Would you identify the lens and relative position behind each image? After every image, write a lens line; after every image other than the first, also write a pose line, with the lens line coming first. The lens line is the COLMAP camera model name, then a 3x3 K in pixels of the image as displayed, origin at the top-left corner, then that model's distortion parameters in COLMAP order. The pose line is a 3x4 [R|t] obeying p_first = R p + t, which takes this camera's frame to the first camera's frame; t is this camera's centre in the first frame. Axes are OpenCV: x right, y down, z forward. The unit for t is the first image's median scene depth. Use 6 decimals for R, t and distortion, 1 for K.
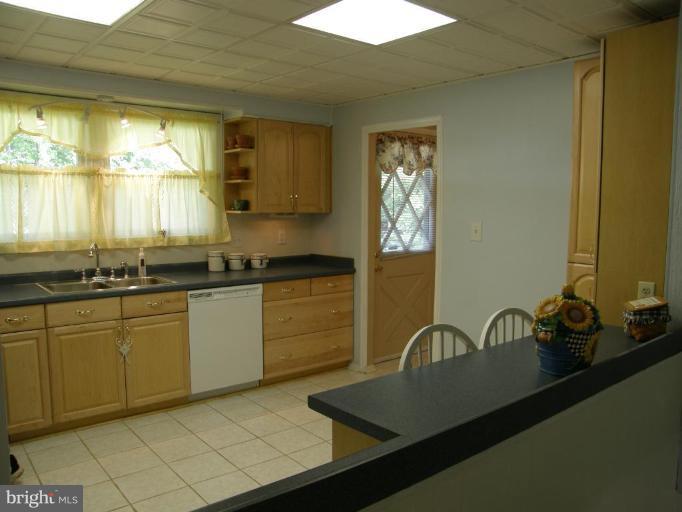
lens RADIAL K [[553.3, 0, 338.3], [0, 553.3, 255.0], [0, 0, 1]] dist [-0.149651, 0.100178]
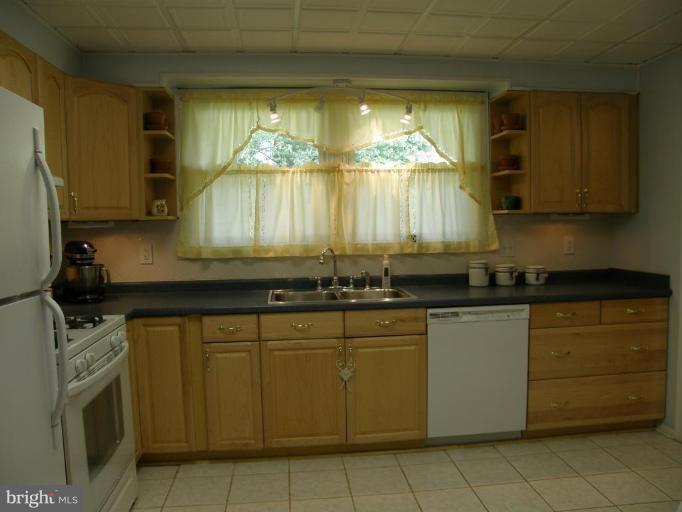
lens RADIAL K [[553.3, 0, 344.8], [0, 553.3, 255.9], [0, 0, 1]] dist [-0.149651, 0.100178]
pose [[0.836430, 0.014574, -0.547880, 0.059928], [-0.027980, 0.999478, -0.016129, 0.004718], [0.547359, 0.028821, 0.836402, 0.243208]]
